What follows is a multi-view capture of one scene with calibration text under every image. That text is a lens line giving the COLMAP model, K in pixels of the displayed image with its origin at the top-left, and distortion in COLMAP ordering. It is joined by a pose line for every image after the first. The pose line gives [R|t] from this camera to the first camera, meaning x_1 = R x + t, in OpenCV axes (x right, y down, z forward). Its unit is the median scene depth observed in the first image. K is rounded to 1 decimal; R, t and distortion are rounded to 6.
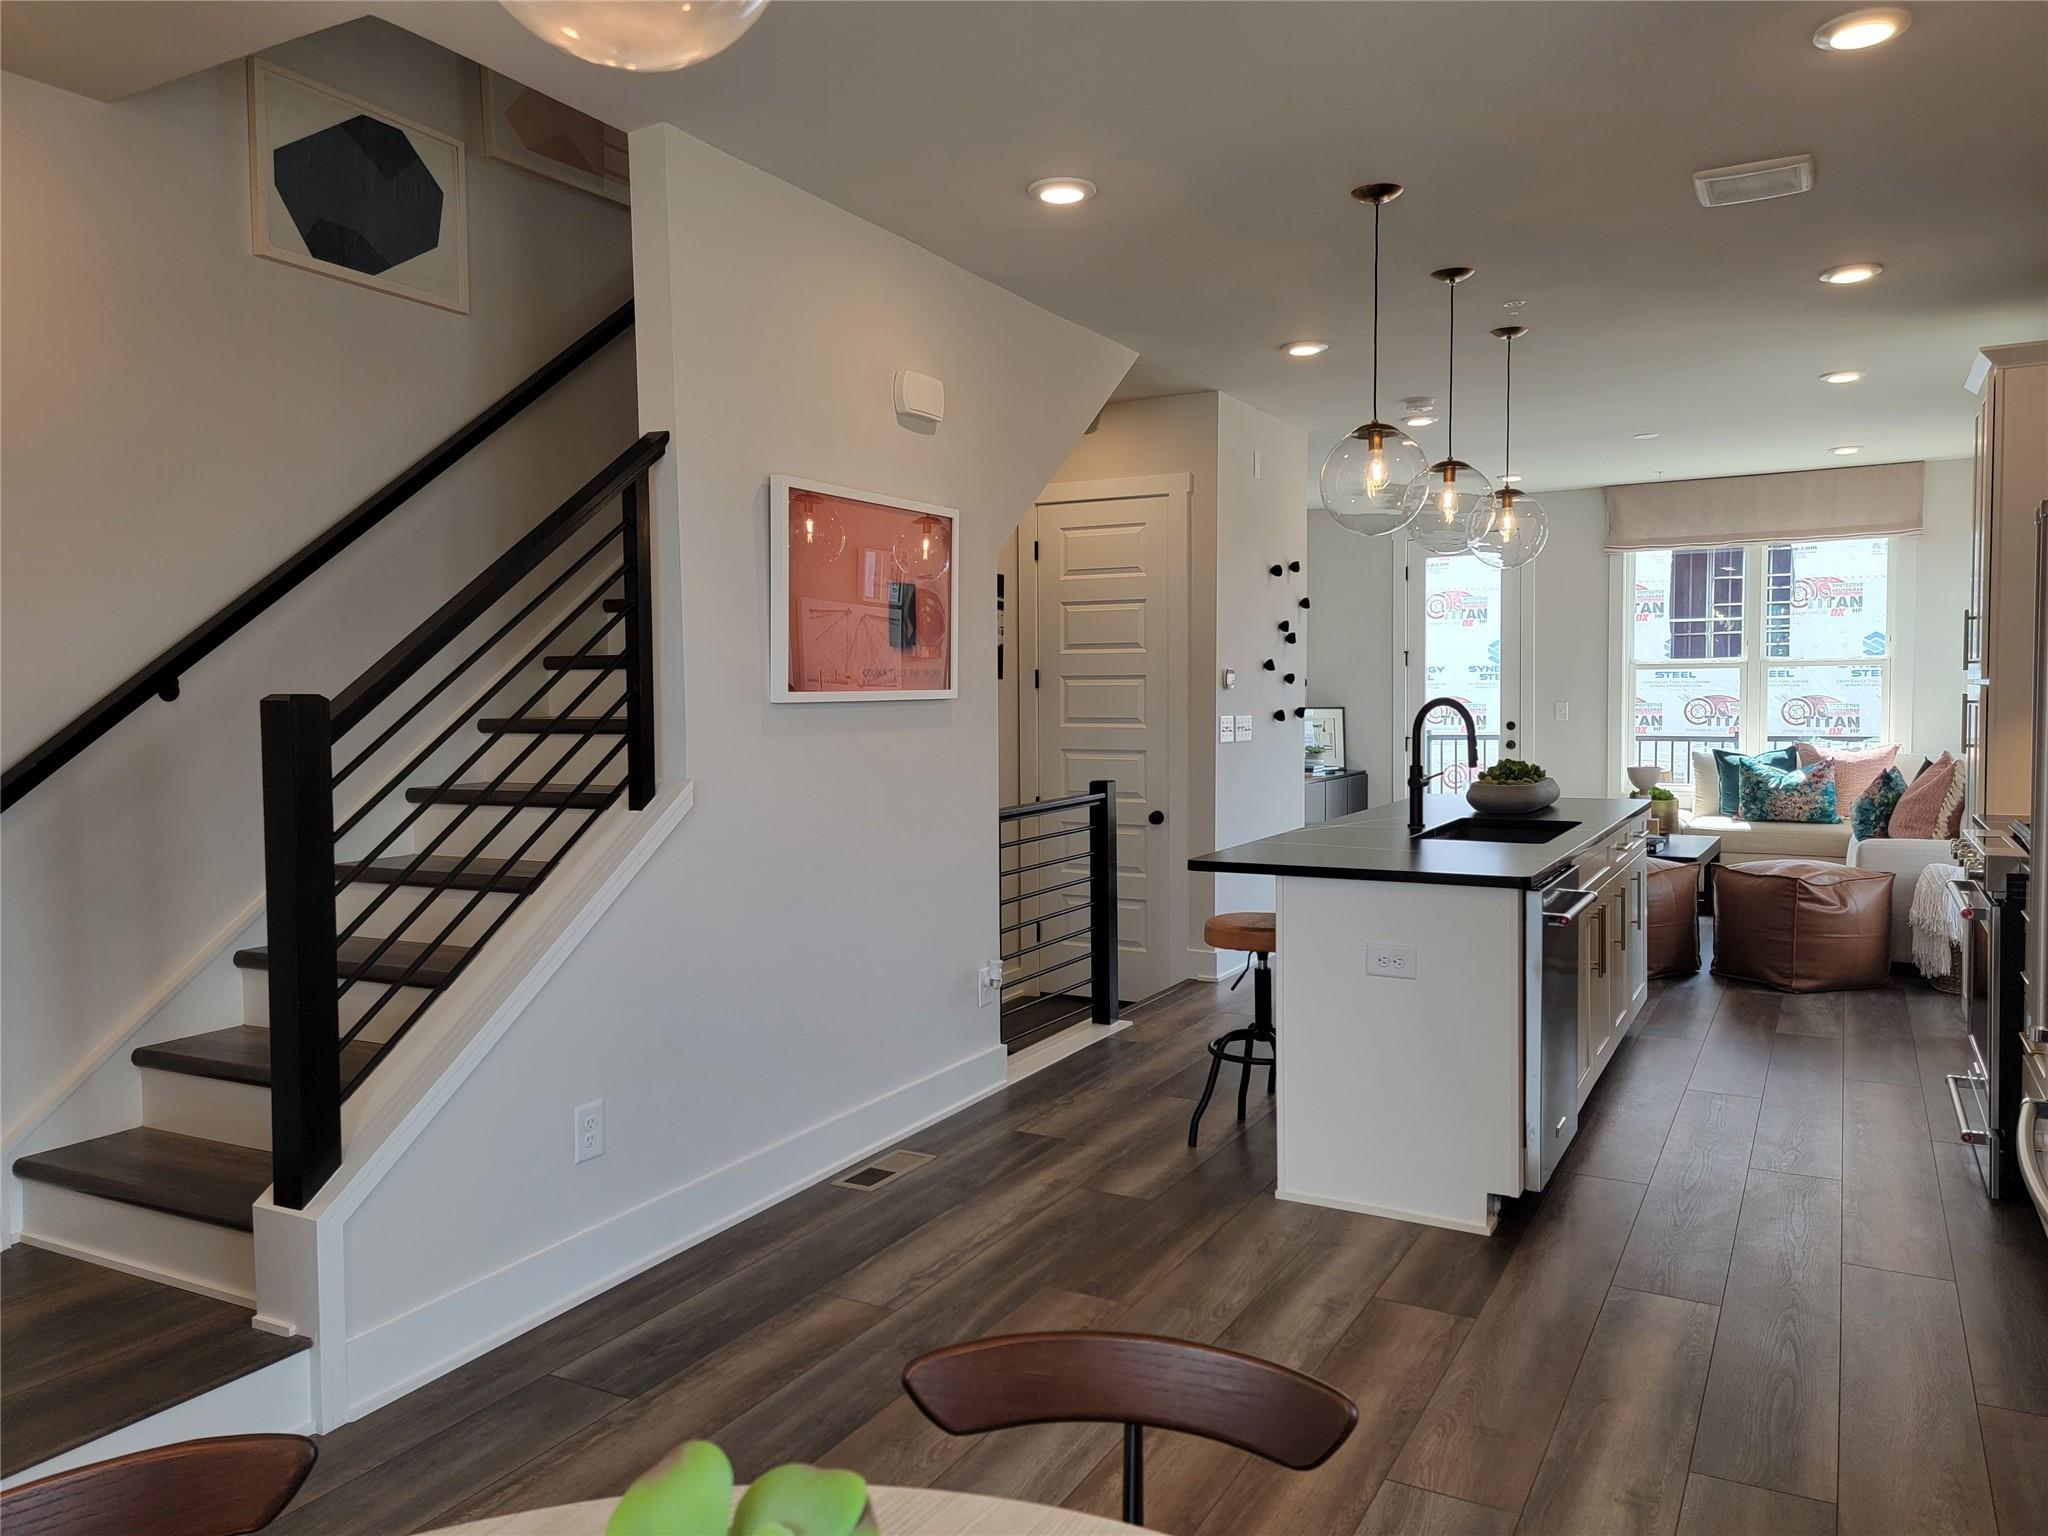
lens RADIAL K [[1465.0, 0, 1024.0], [0, 1465.0, 768.0], [0, 0, 1]] dist [0.081175, -0.067839]
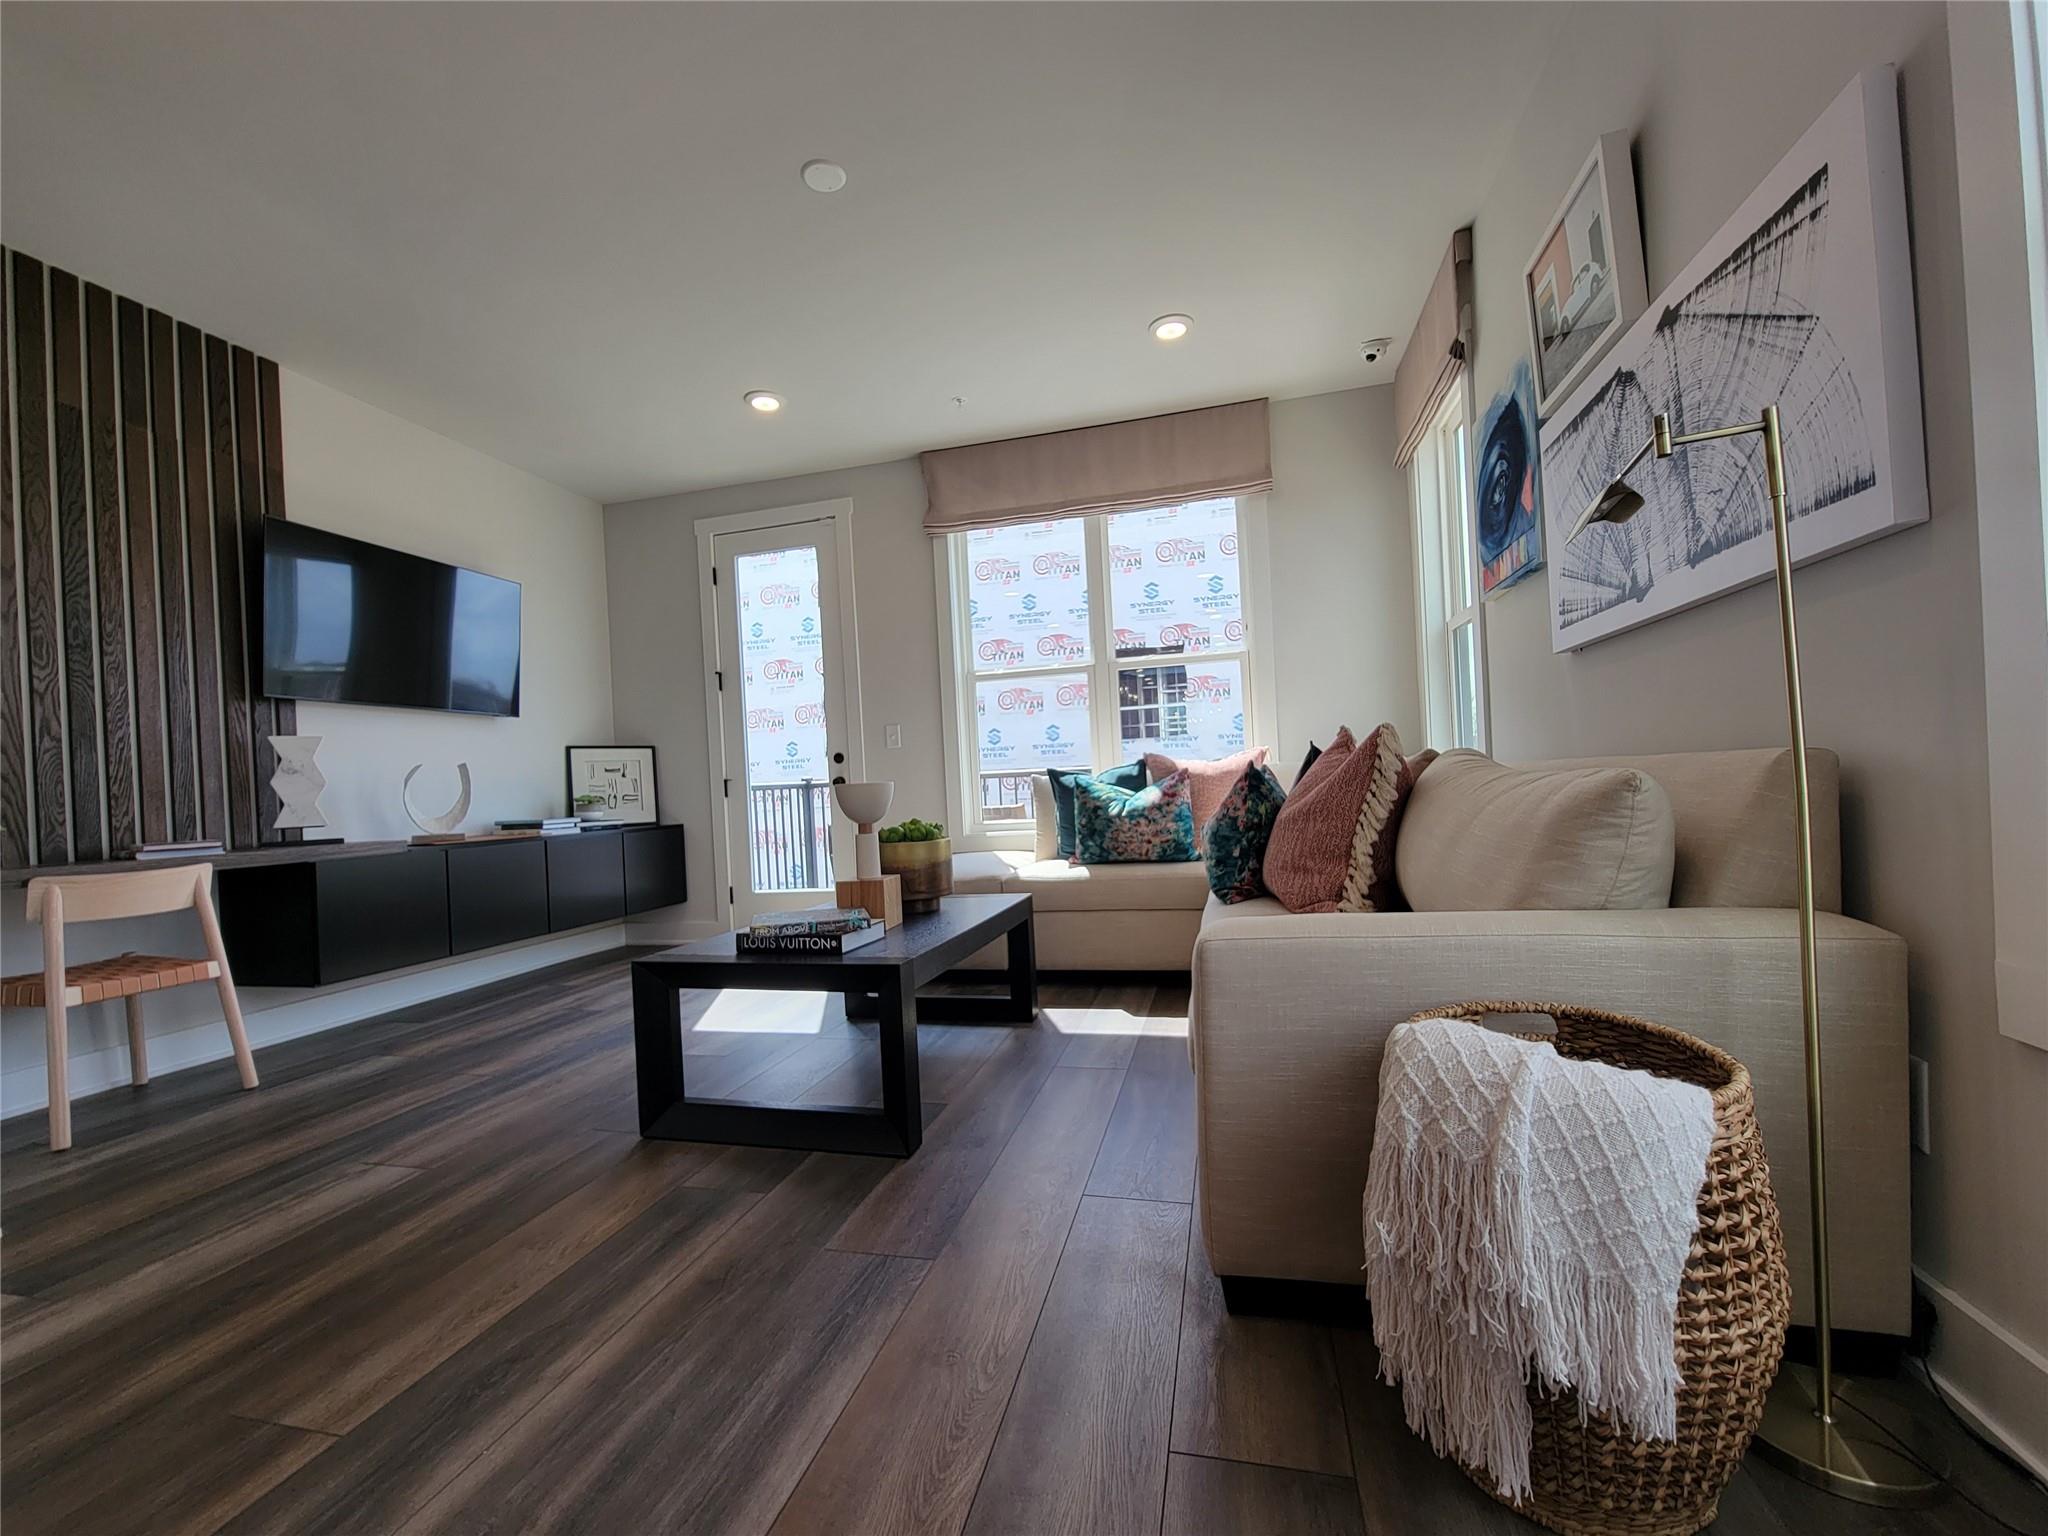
lens RADIAL K [[848.0, 0, 1028.6], [0, 848.0, 780.1], [0, 0, 1]] dist [-0.001633, -0.000142]
pose [[0.964264, -0.036348, 0.262439, 0.547849], [0.053812, 0.996767, -0.059665, 0.028291], [-0.259422, 0.071655, 0.963102, 0.950320]]
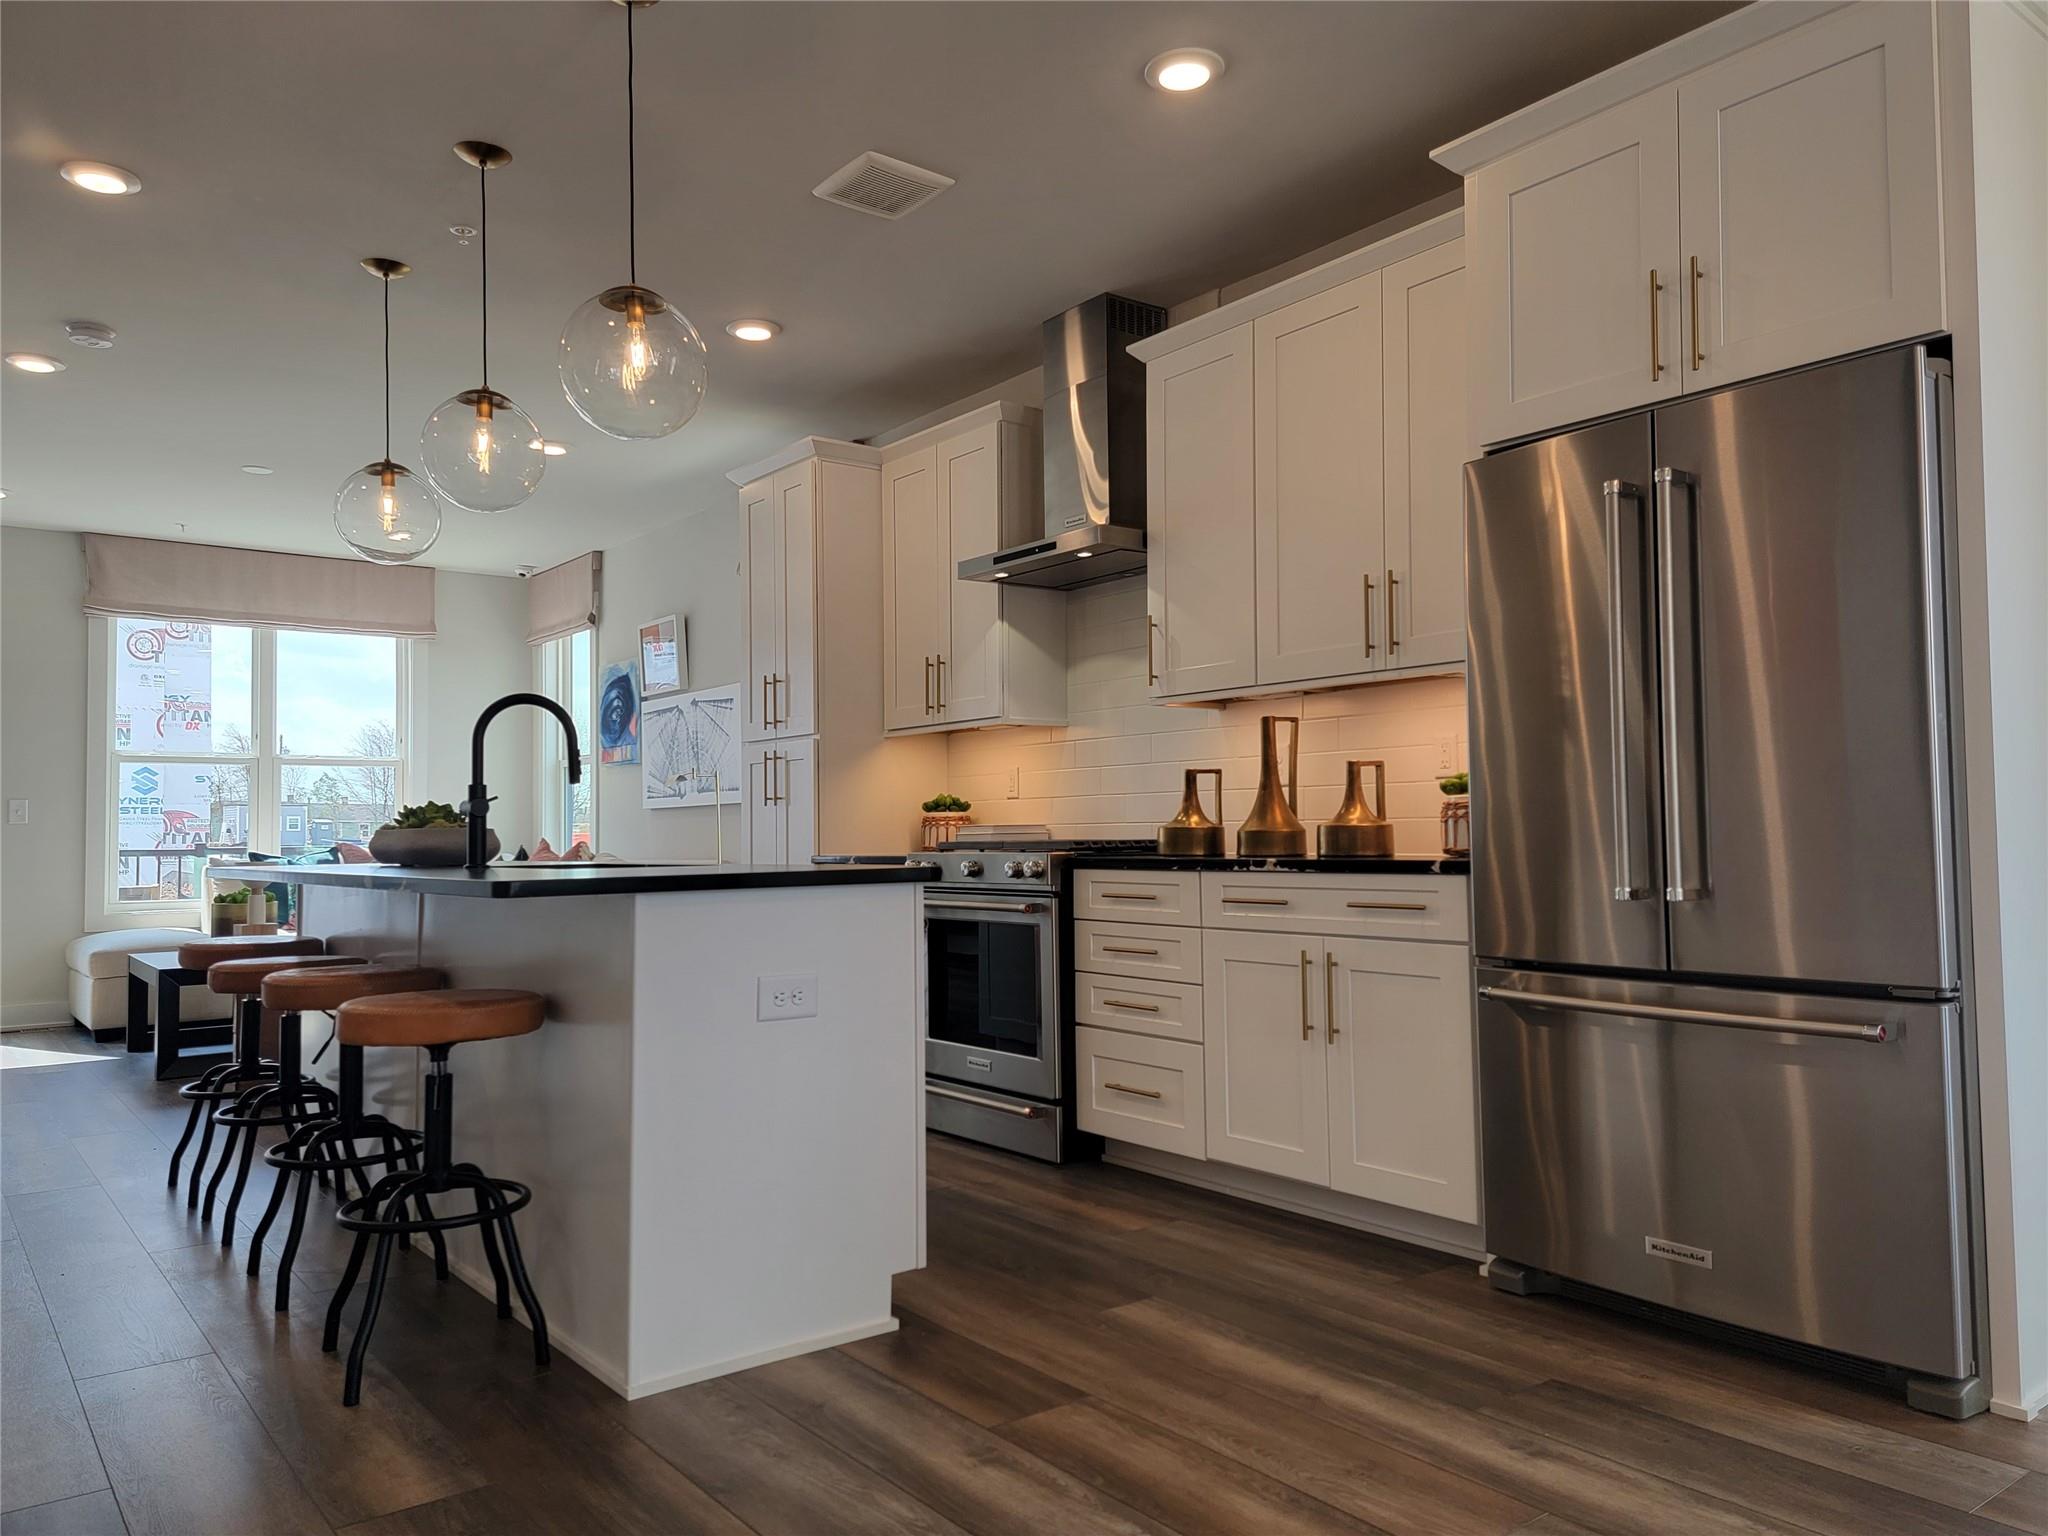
lens RADIAL K [[1465.0, 0, 1024.0], [0, 1465.0, 768.0], [0, 0, 1]] dist [0.081175, -0.067839]
pose [[0.398567, 0.043728, 0.916096, -0.246093], [0.062291, 0.995266, -0.074608, 0.050827], [-0.915021, 0.086801, 0.393956, 0.377020]]
